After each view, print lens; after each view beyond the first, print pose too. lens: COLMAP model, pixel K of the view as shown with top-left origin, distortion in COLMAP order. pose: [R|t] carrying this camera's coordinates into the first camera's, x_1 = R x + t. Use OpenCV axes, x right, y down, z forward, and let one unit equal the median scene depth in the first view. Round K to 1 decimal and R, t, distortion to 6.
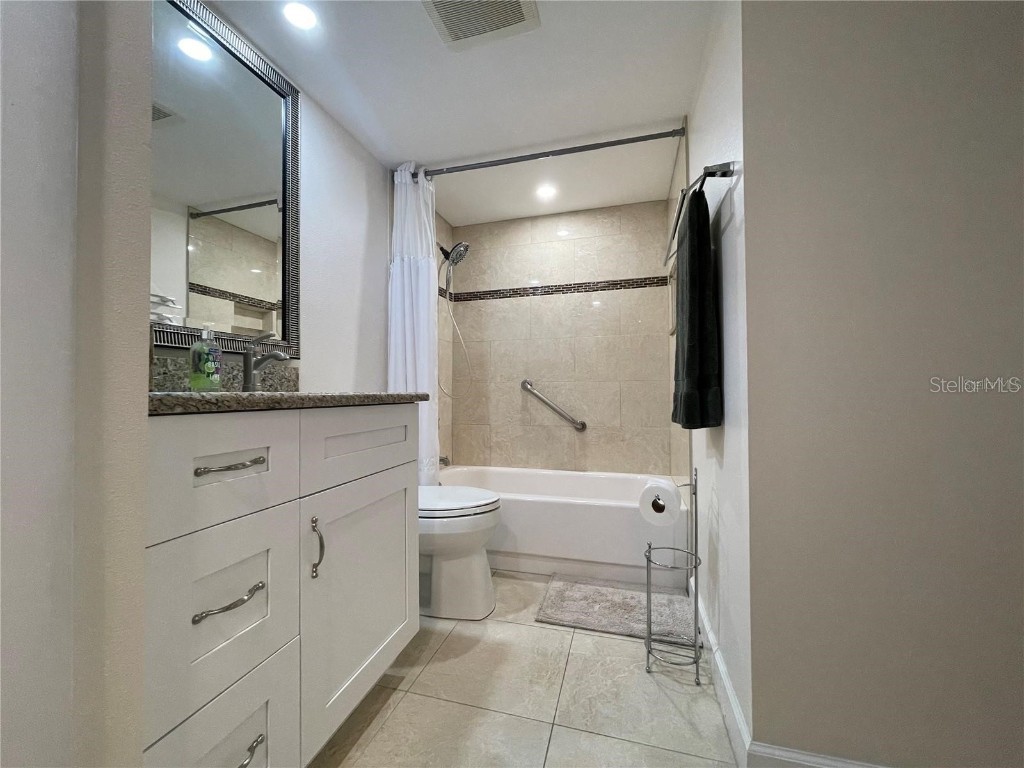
lens RADIAL K [[412.7, 0, 507.3], [0, 412.7, 383.5], [0, 0, 1]] dist [-0.001552, 0.000783]
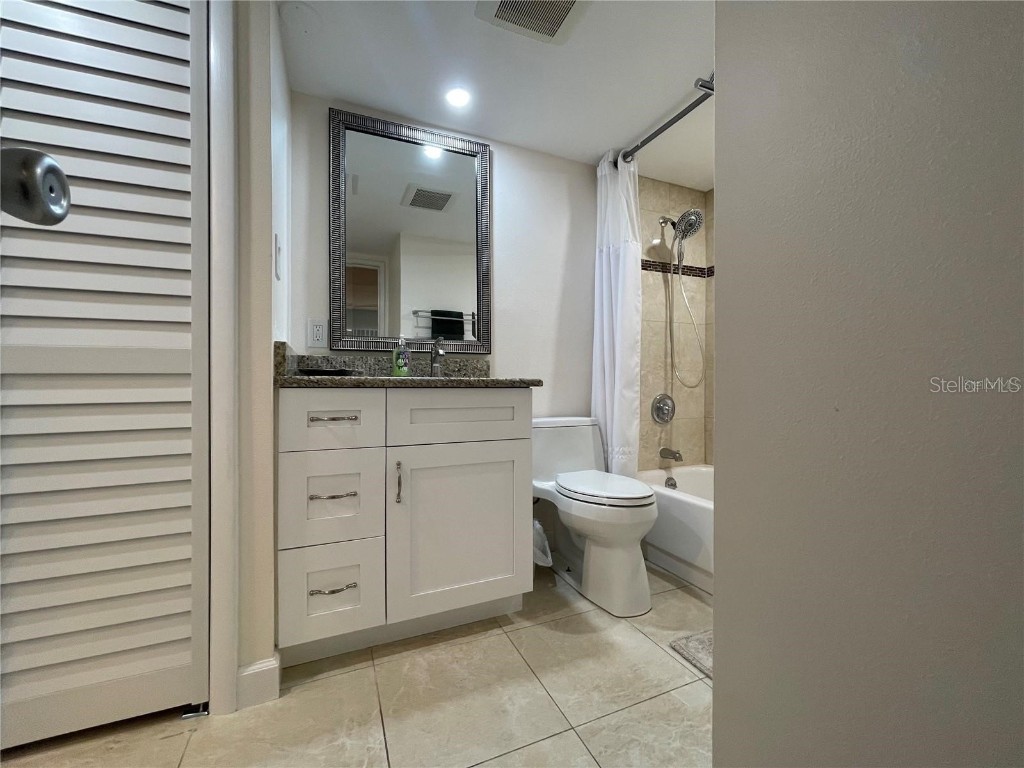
lens RADIAL K [[413.4, 0, 507.2], [0, 413.4, 382.9], [0, 0, 1]] dist [-0.016436, 0.010857]
pose [[0.633400, 0.000569, -0.773825, 0.524056], [0.013512, 0.999839, 0.011795, 0.017218], [0.773707, -0.017927, 0.633290, 0.215640]]
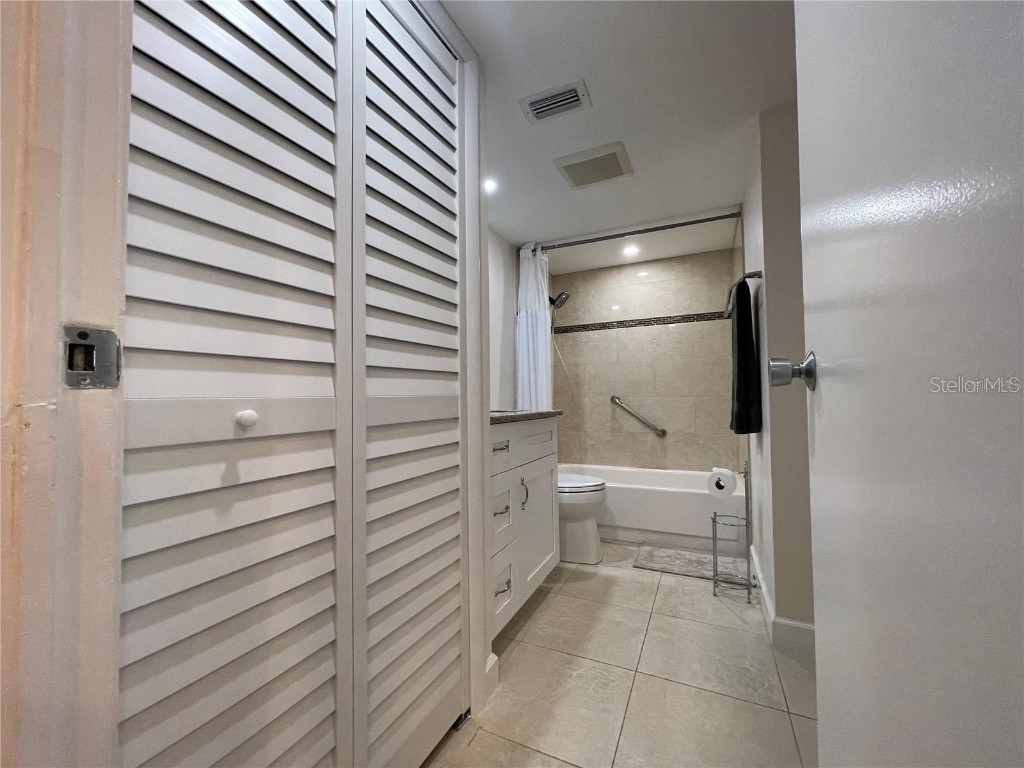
lens RADIAL K [[412.7, 0, 507.3], [0, 412.7, 383.5], [0, 0, 1]] dist [-0.001552, 0.000783]
pose [[0.986064, -0.011779, -0.165950, -0.121592], [0.008960, 0.999803, -0.017726, -0.046539], [0.166126, 0.015992, 0.985975, -0.518038]]
